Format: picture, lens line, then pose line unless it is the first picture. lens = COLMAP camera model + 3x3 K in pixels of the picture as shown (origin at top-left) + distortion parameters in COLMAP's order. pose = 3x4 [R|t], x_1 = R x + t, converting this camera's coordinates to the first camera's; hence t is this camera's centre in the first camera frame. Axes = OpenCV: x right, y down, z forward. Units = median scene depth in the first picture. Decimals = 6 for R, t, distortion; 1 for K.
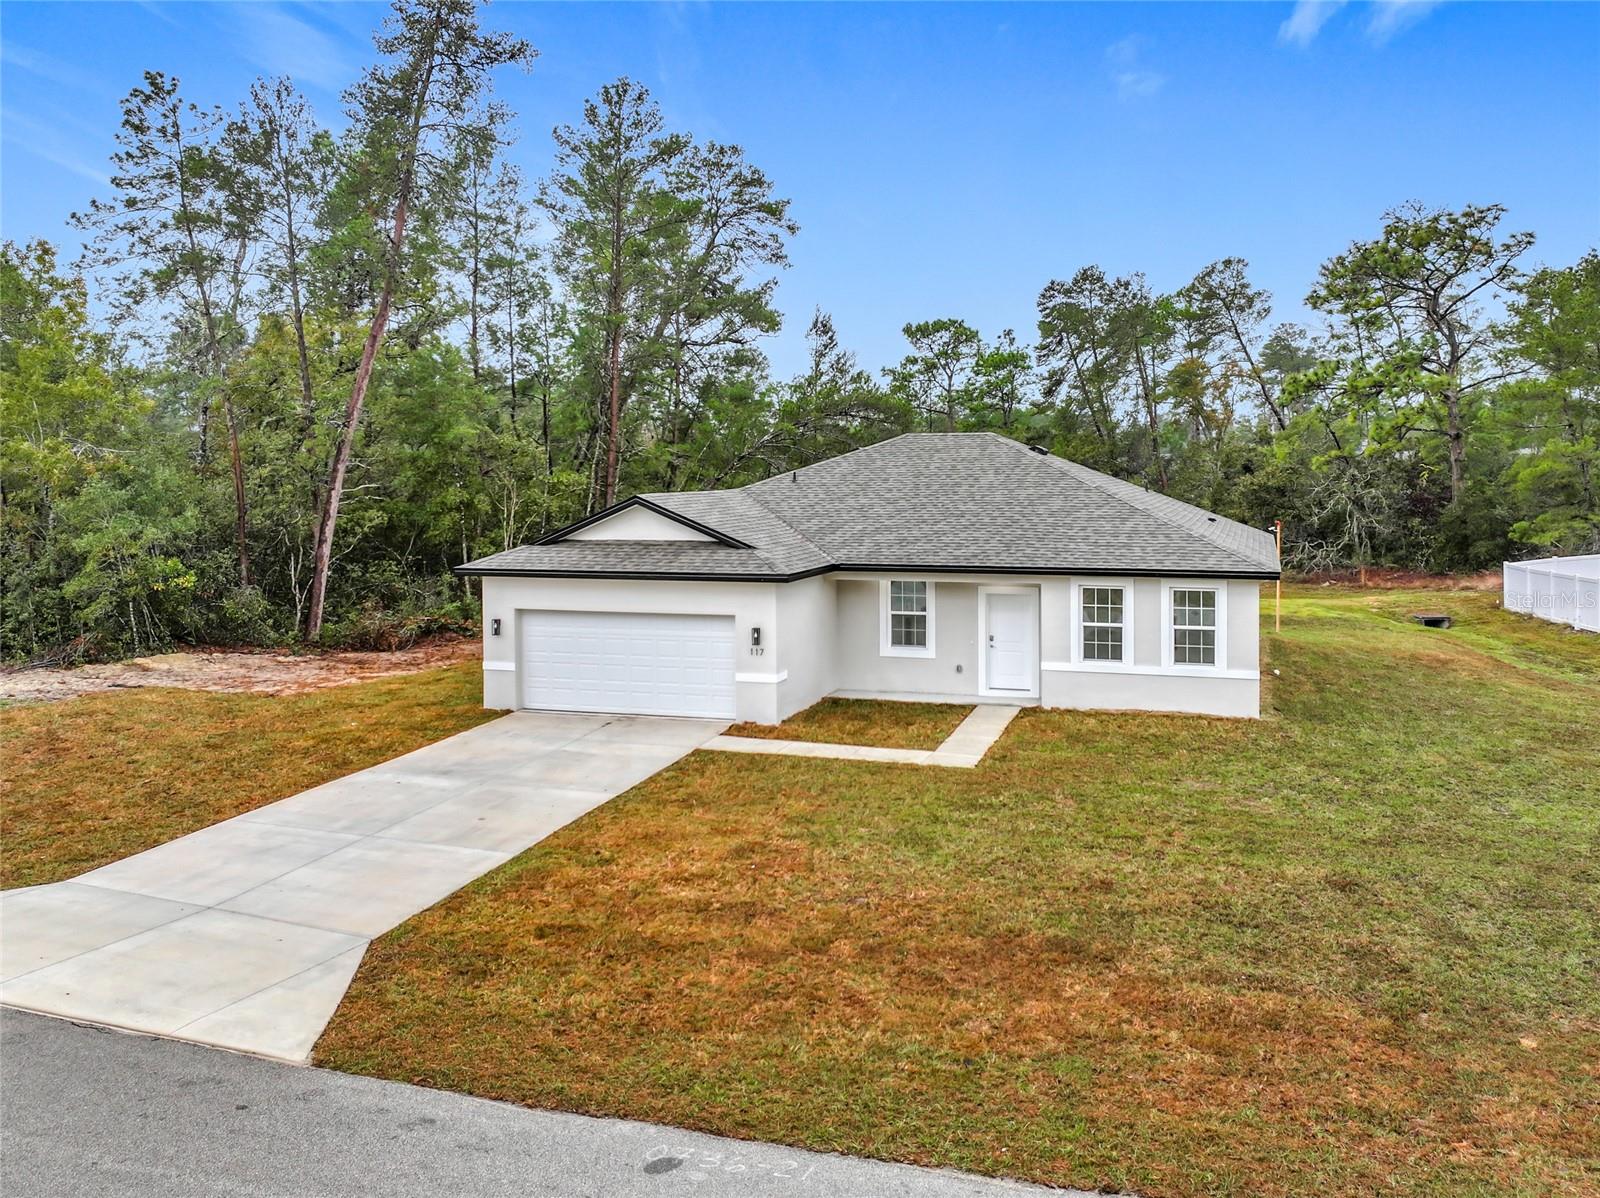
lens RADIAL K [[1385.6, 0, 800.0], [0, 1385.6, 599.0], [0, 0, 1]] dist [0.007819, -0.001546]
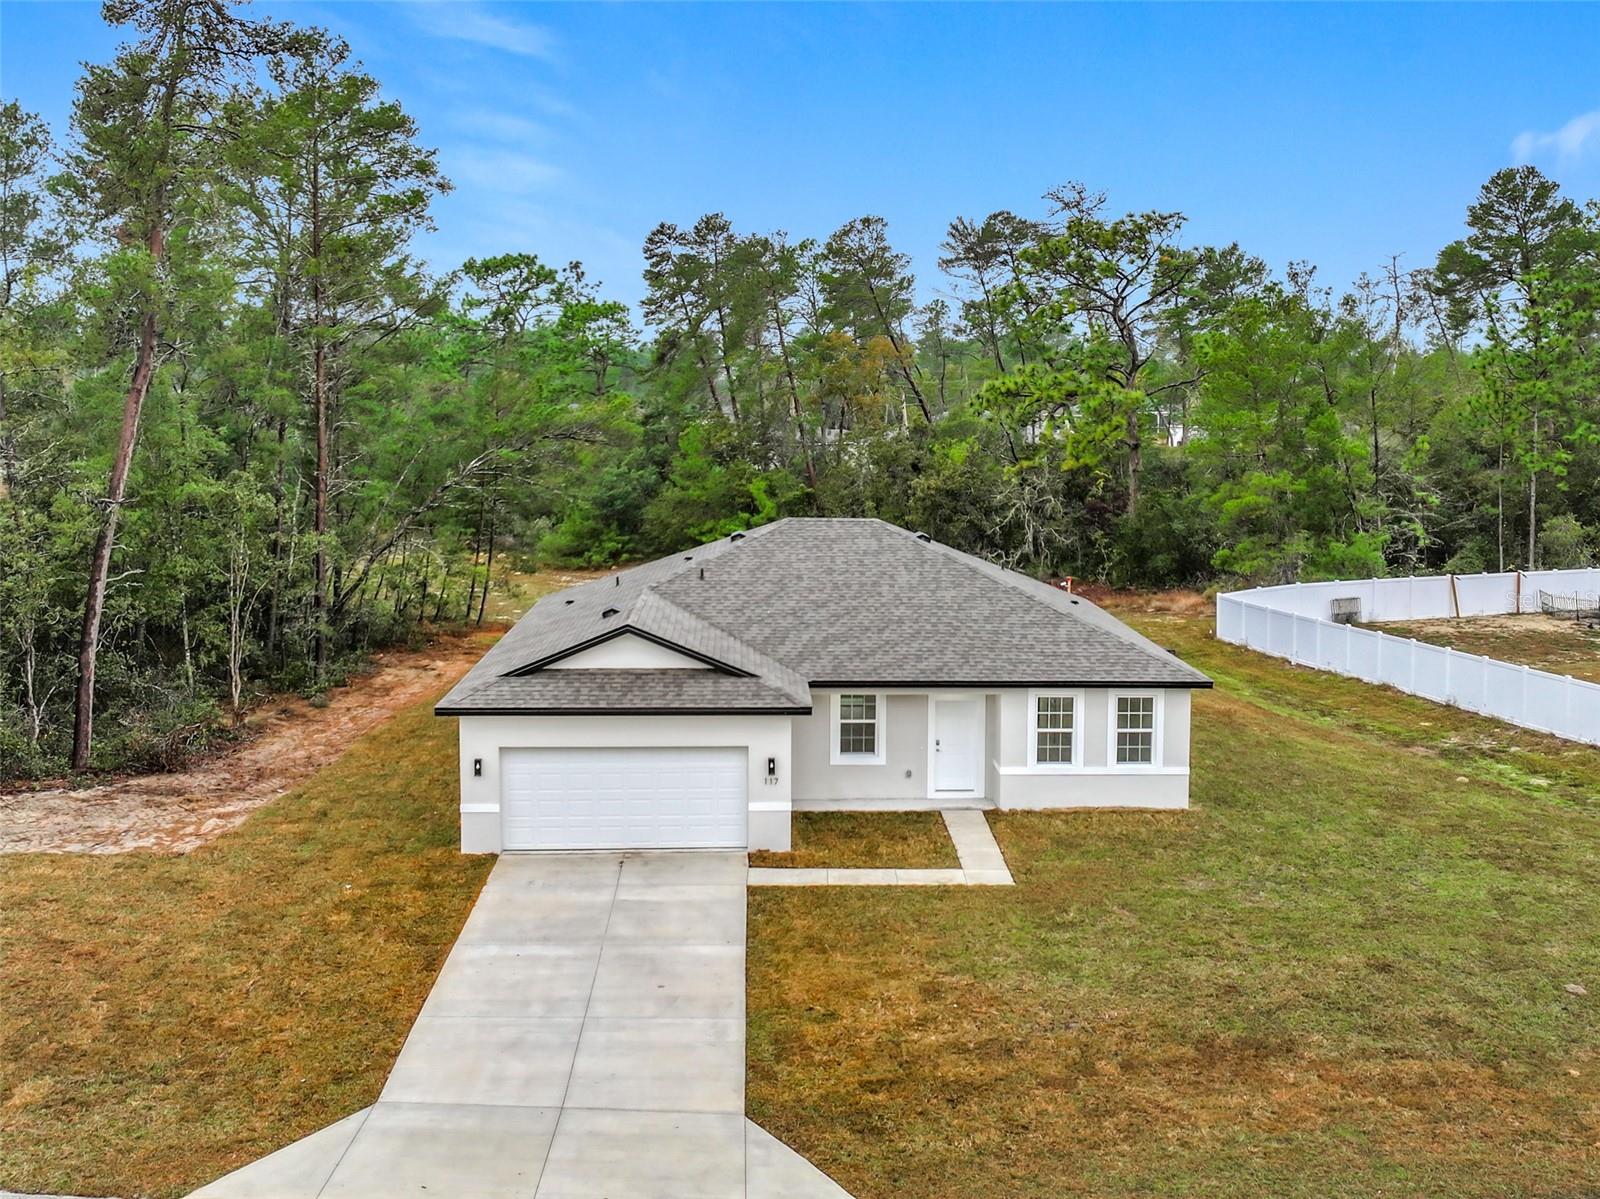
lens RADIAL K [[1752.0, 0, 898.9], [0, 1752.0, 708.4], [0, 0, 1]] dist [-0.005855, 0.016302]
pose [[0.918106, -0.054227, 0.392609, -0.434903], [0.017088, 0.995091, 0.097482, -0.135655], [-0.395967, -0.082789, 0.914525, -0.210017]]
